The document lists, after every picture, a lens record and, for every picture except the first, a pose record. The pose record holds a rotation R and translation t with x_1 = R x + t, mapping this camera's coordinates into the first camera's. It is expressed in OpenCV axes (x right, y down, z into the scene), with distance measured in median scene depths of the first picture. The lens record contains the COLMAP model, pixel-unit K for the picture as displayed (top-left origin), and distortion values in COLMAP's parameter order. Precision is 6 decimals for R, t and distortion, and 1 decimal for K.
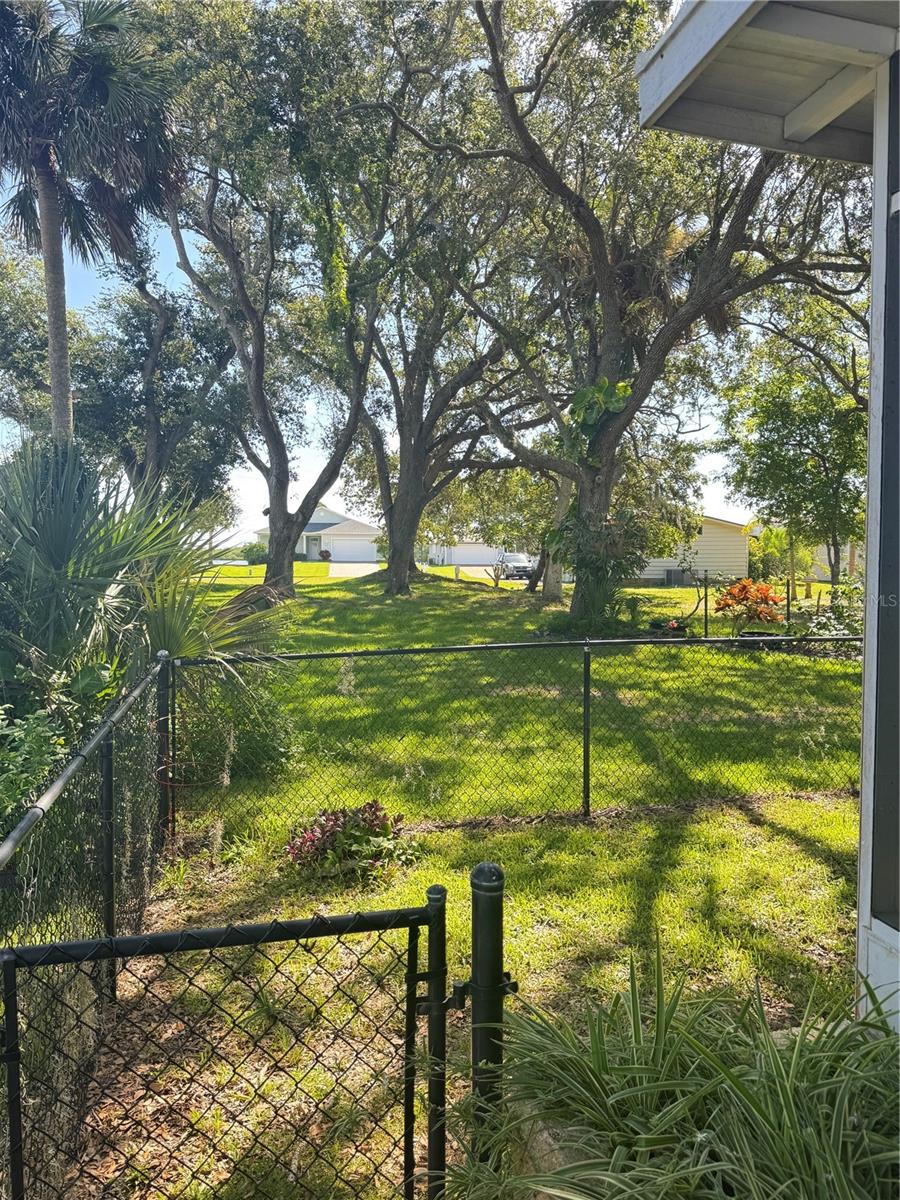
lens RADIAL K [[908.4, 0, 450.0], [0, 908.4, 600.0], [0, 0, 1]] dist [0.031605, -0.001219]
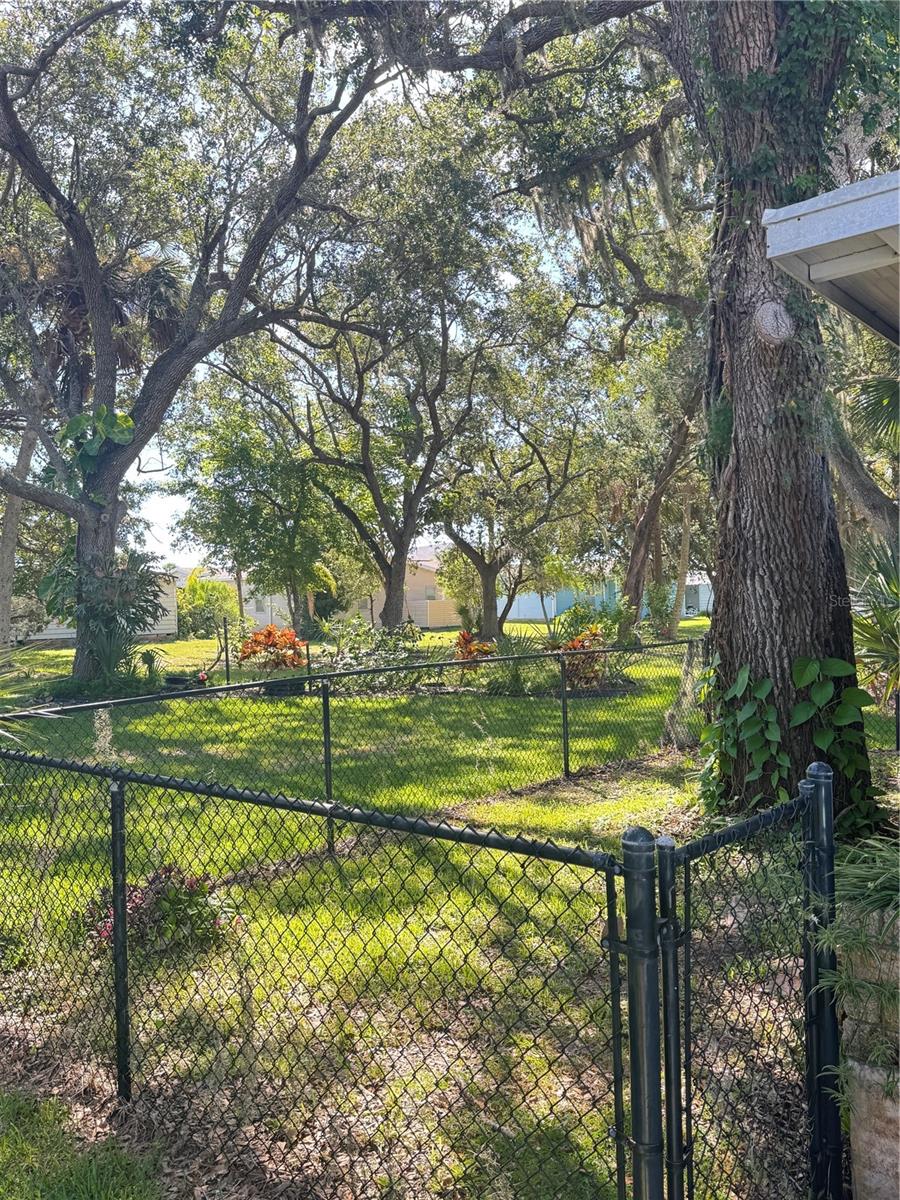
lens RADIAL K [[1017.9, 0, 450.0], [0, 1017.9, 600.0], [0, 0, 1]] dist [0.091768, -0.000817]
pose [[0.806808, -0.019025, 0.590507, -0.103616], [0.055871, 0.997459, -0.044199, 0.006158], [-0.588165, 0.068652, 0.805821, 0.002723]]
